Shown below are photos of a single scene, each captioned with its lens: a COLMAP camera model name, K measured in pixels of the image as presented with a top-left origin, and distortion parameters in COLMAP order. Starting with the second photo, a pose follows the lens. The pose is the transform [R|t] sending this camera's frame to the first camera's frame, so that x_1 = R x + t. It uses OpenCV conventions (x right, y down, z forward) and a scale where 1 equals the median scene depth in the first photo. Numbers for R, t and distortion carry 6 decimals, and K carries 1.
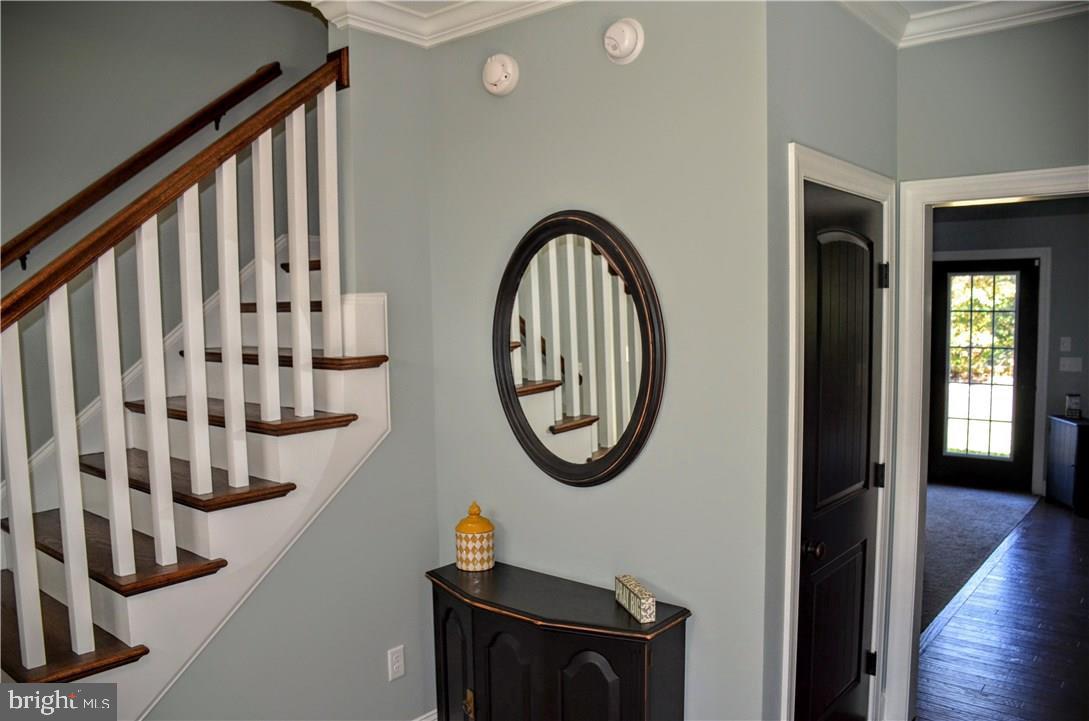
lens RADIAL K [[839.4, 0, 542.9], [0, 839.4, 374.6], [0, 0, 1]] dist [-0.144462, 0.101909]
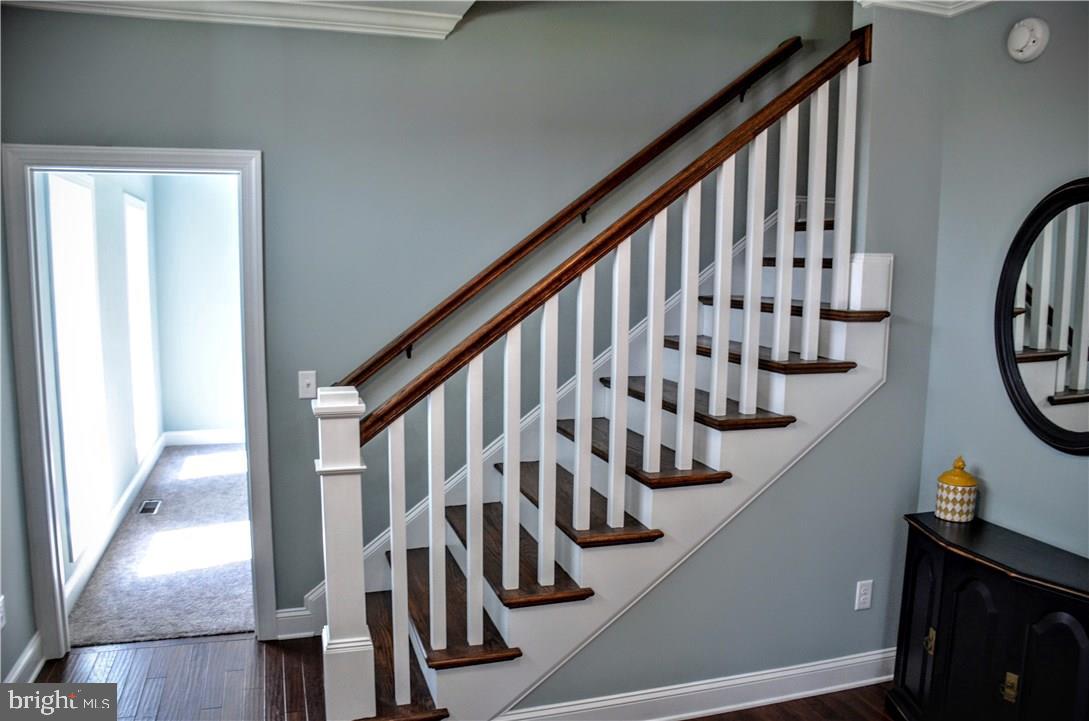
lens RADIAL K [[839.4, 0, 542.9], [0, 839.4, 374.6], [0, 0, 1]] dist [-0.144462, 0.101909]
pose [[0.843090, 0.100806, -0.528239, 0.005394], [-0.074597, 0.994700, 0.070763, 0.016880], [0.532573, -0.020255, 0.846142, -0.144885]]
